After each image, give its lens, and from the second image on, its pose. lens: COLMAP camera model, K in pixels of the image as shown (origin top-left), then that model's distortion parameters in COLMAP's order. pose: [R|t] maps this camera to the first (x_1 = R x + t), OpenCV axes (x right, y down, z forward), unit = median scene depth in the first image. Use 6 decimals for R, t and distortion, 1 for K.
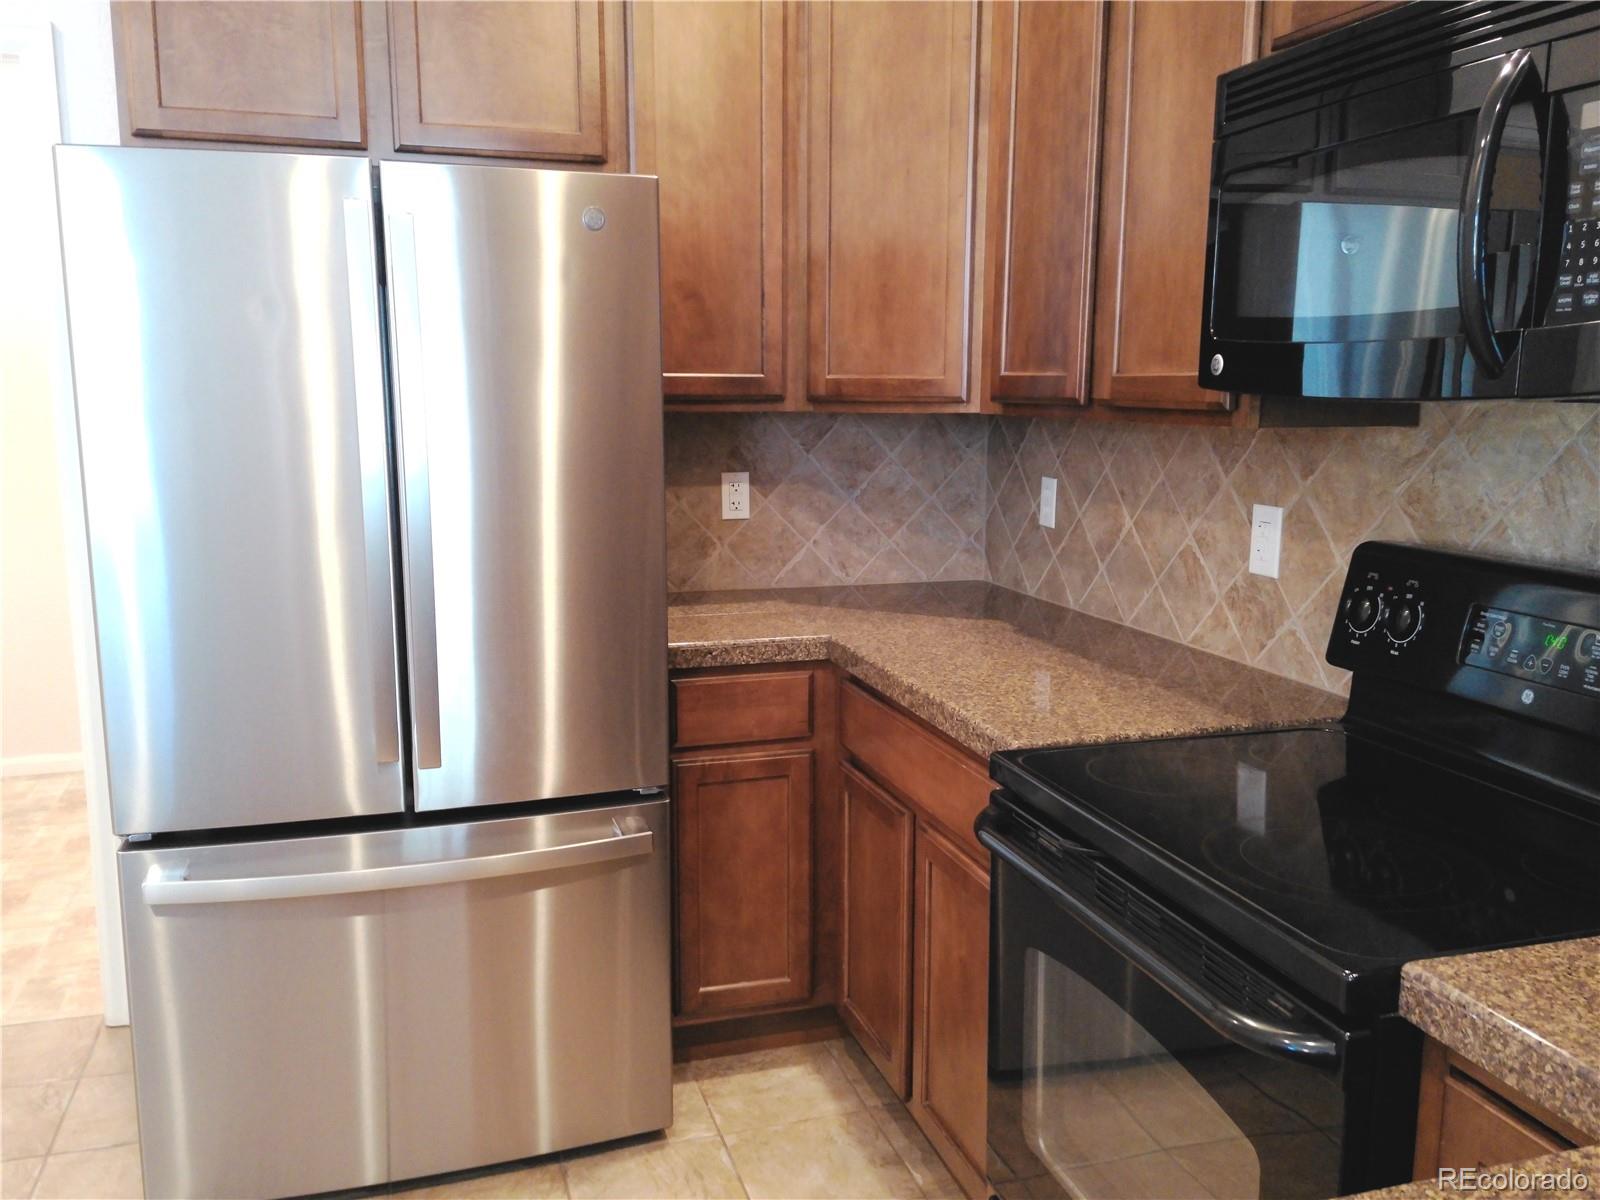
lens RADIAL K [[1372.5, 0, 800.2], [0, 1372.5, 625.9], [0, 0, 1]] dist [-0.000554, -0.002787]
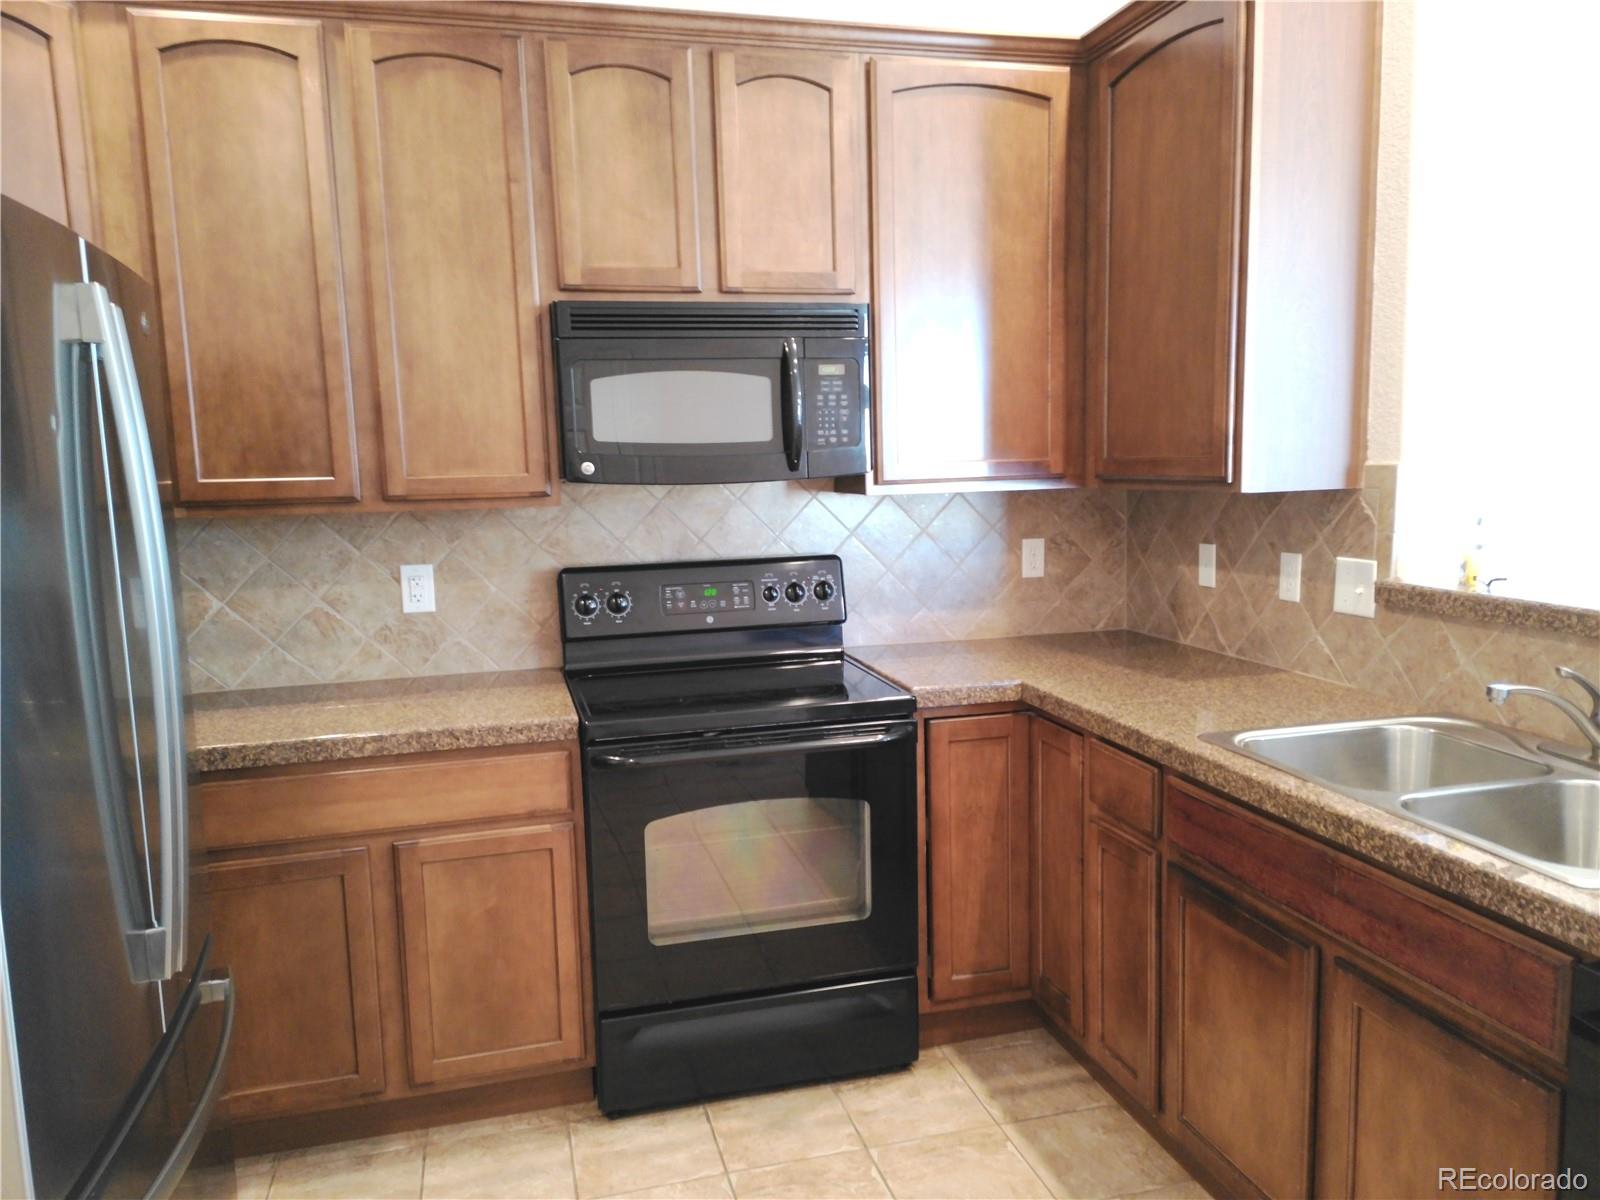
lens RADIAL K [[1191.9, 0, 830.6], [0, 1191.9, 615.9], [0, 0, 1]] dist [0.093903, -0.100133]
pose [[0.024133, -0.135622, 0.990467, -0.926991], [0.201236, 0.971134, 0.128072, -0.109769], [-0.979245, 0.196227, 0.050729, 0.511585]]
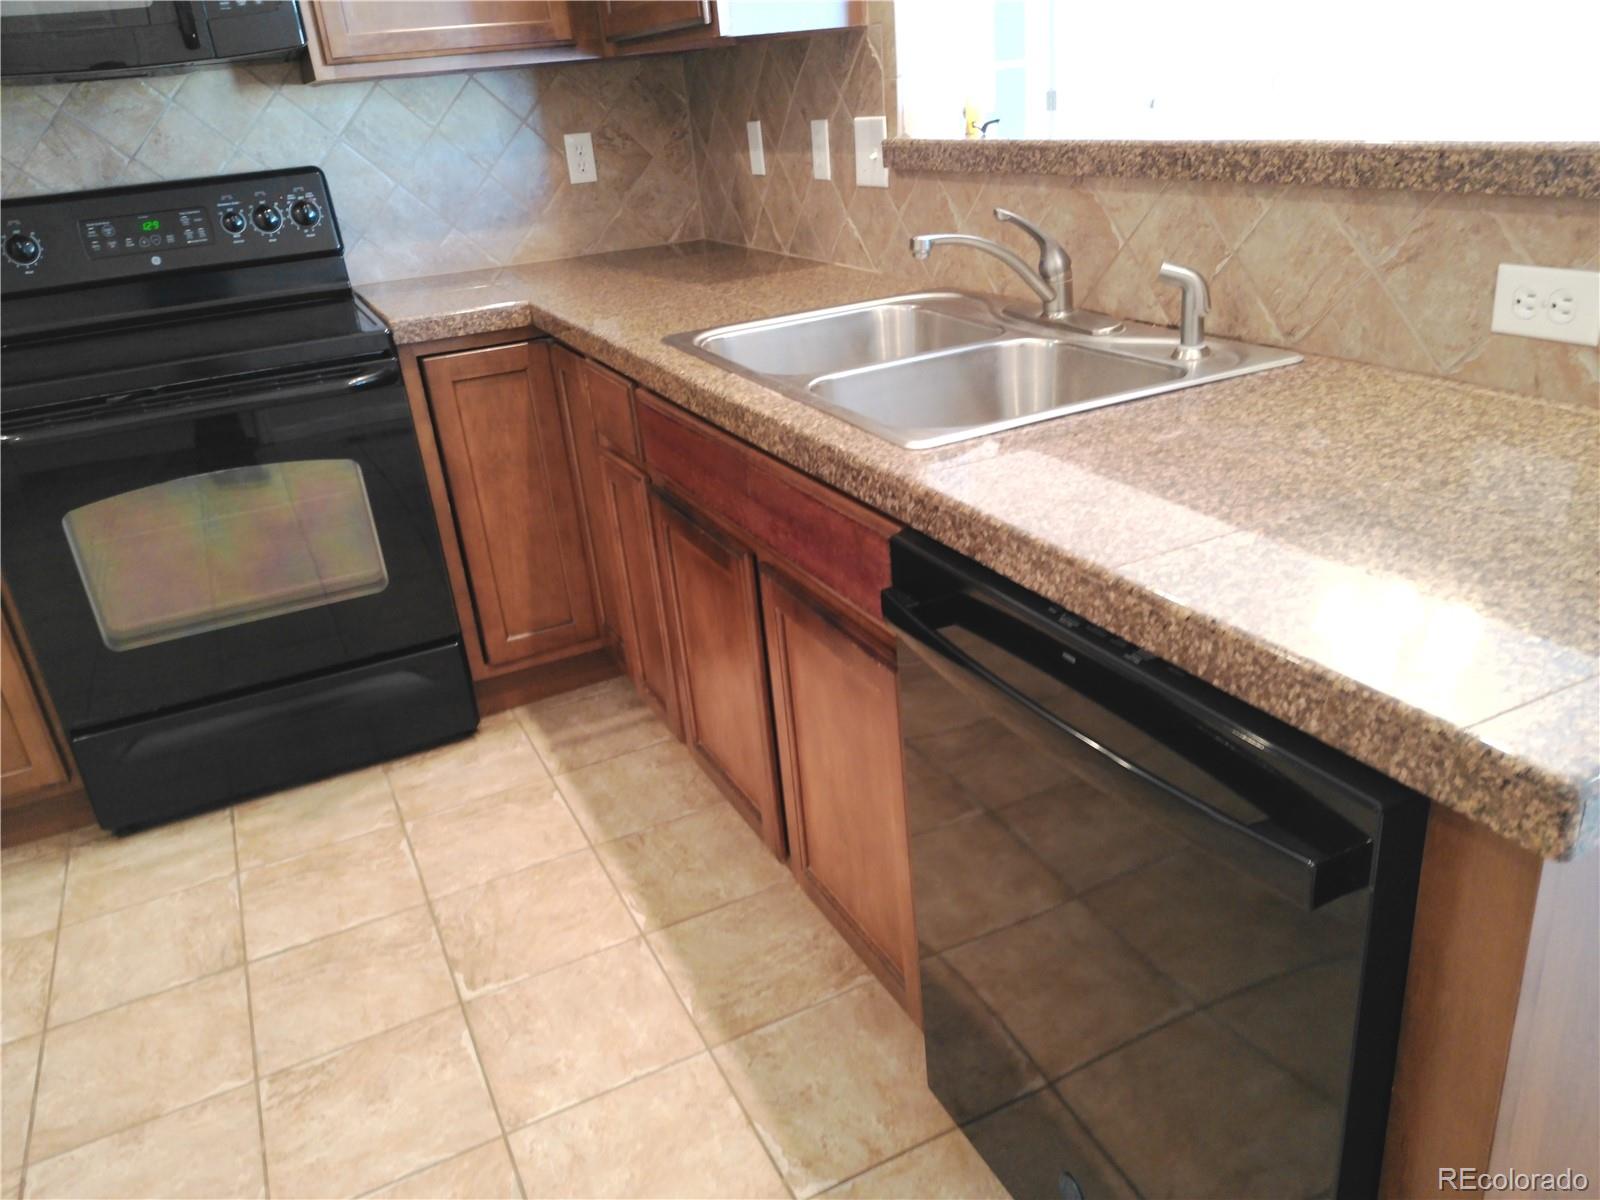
lens RADIAL K [[1191.9, 0, 830.6], [0, 1191.9, 615.9], [0, 0, 1]] dist [0.093903, -0.100133]
pose [[-0.164071, -0.391047, 0.905628, -0.832025], [0.258820, 0.868840, 0.422053, 0.009907], [-0.951889, 0.303642, -0.041341, 0.275566]]
